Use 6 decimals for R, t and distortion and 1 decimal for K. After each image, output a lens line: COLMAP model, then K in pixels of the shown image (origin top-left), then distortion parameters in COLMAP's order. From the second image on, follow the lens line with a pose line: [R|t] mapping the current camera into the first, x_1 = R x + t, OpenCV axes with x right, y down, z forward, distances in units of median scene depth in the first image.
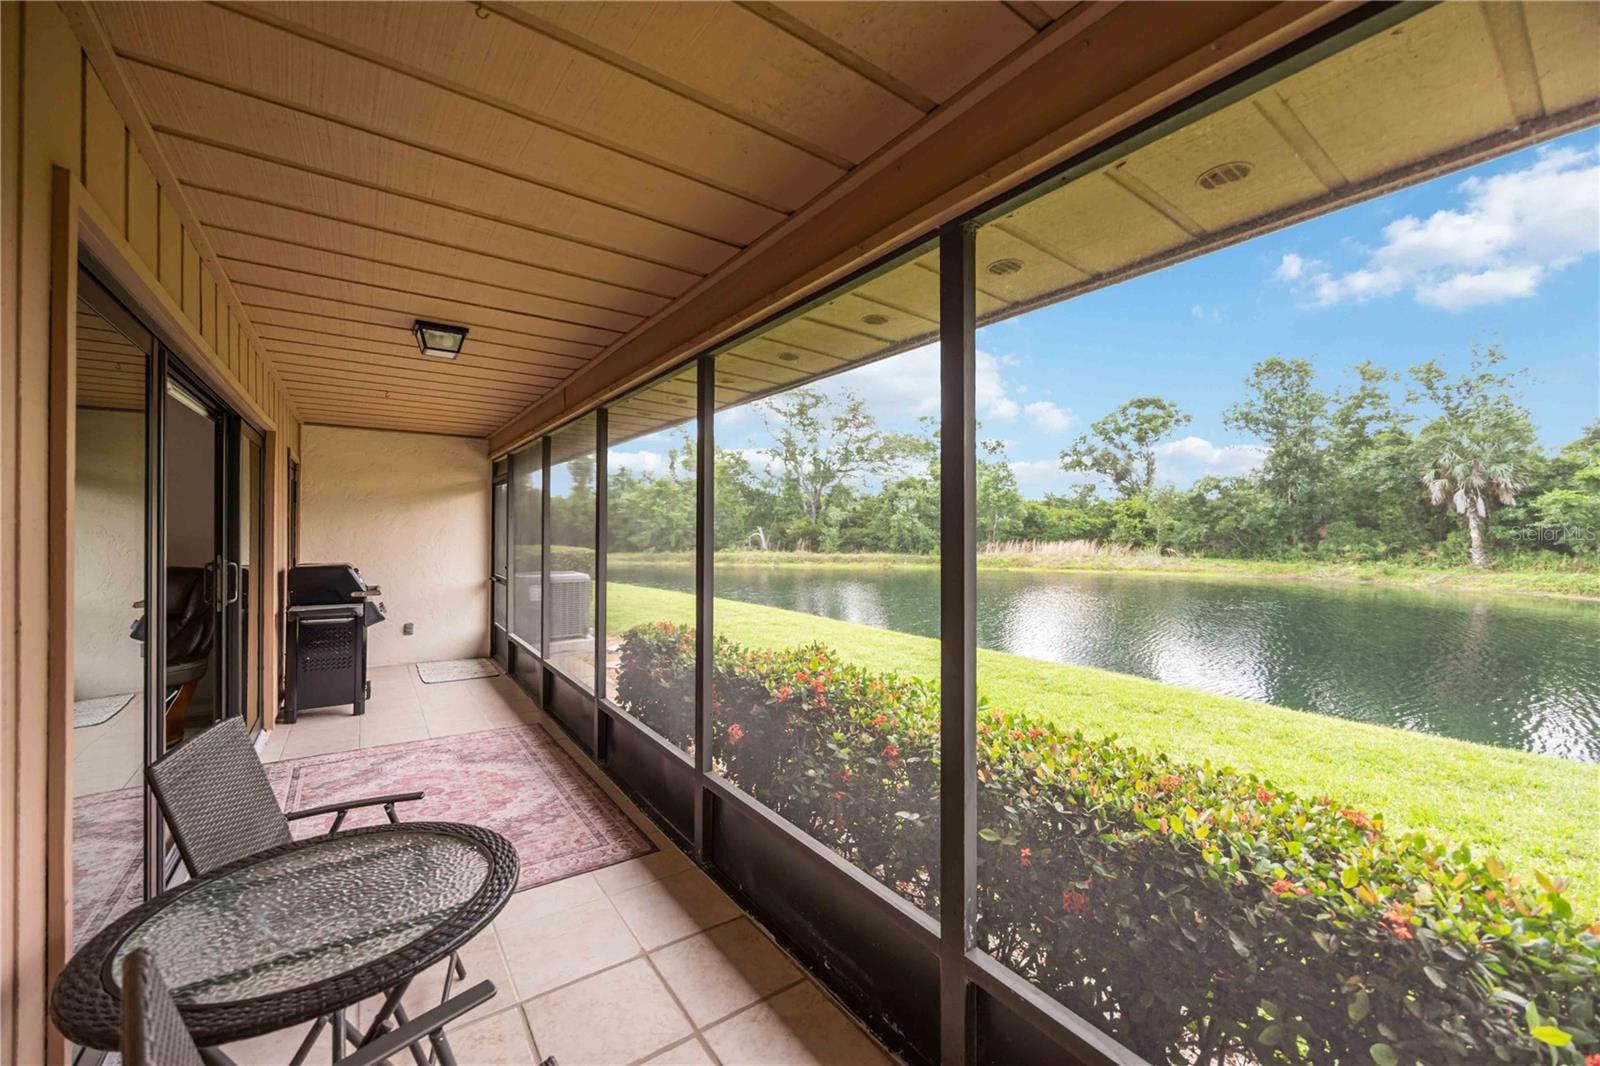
lens RADIAL K [[617.4, 0, 798.1], [0, 617.4, 537.6], [0, 0, 1]] dist [-0.000680, 0.000022]
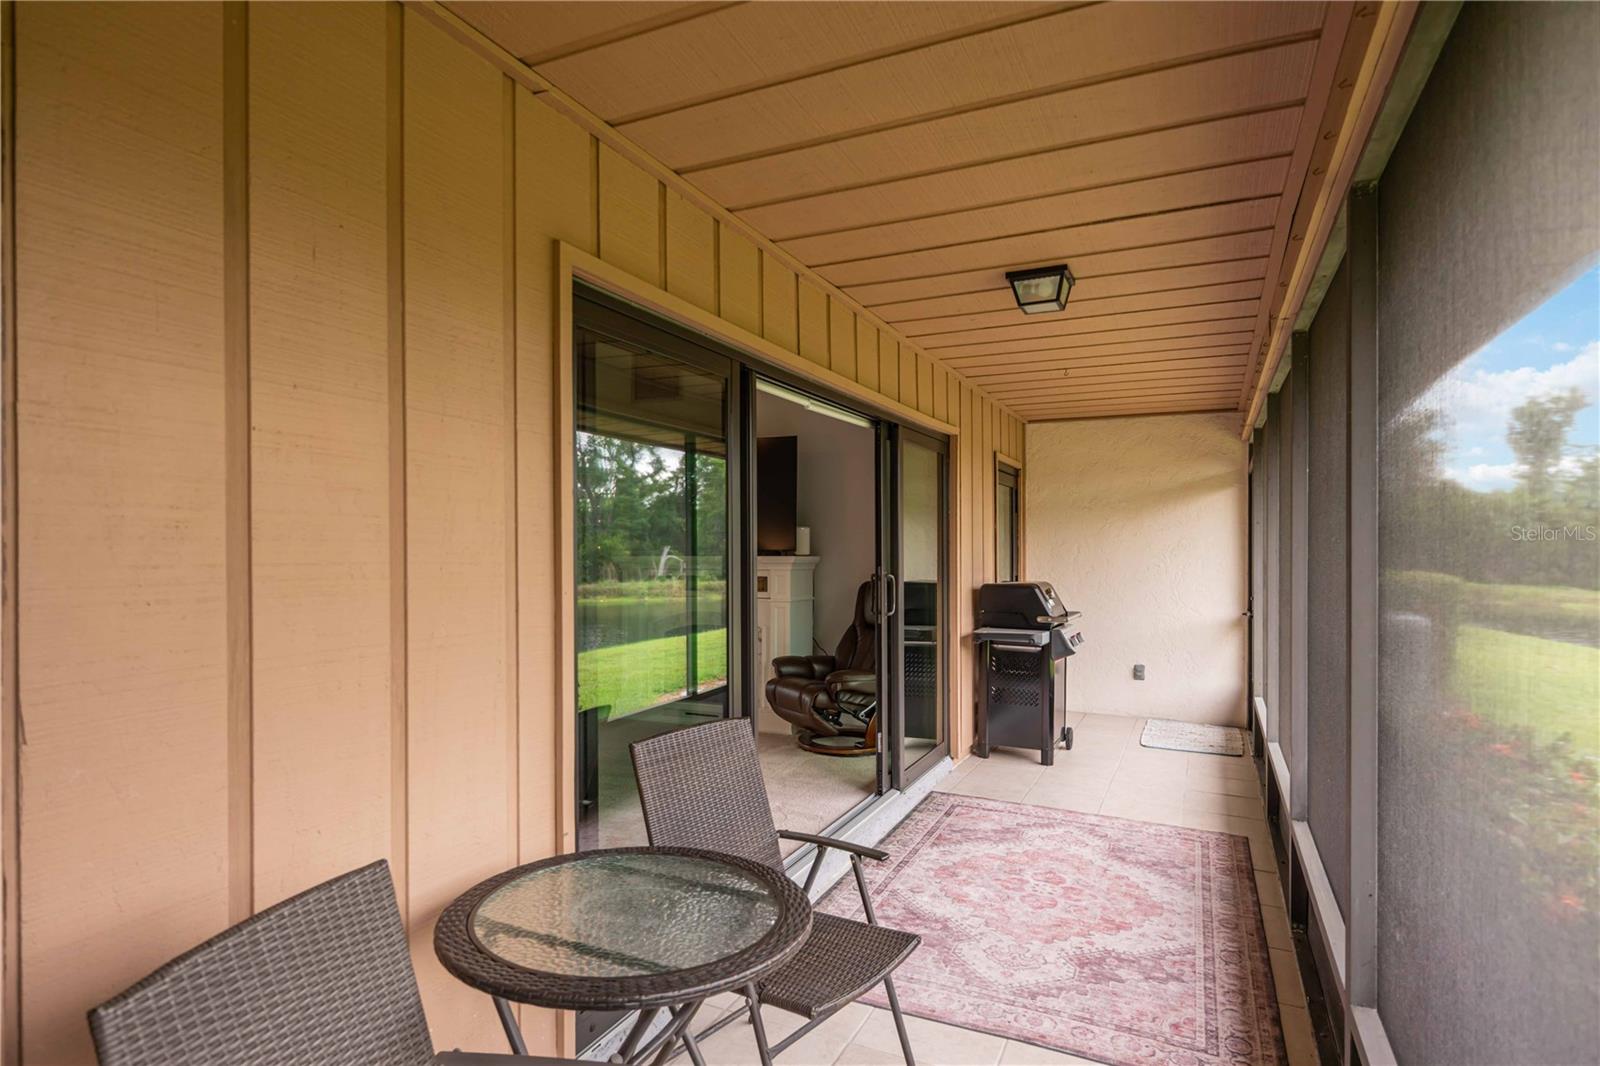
lens RADIAL K [[864.9, 0, 802.1], [0, 864.9, 556.3], [0, 0, 1]] dist [-0.001528, -0.000228]
pose [[0.485809, 0.004419, -0.874054, 0.173579], [-0.007626, 0.999971, 0.000817, 0.009835], [0.874032, 0.006269, 0.485828, 0.178191]]
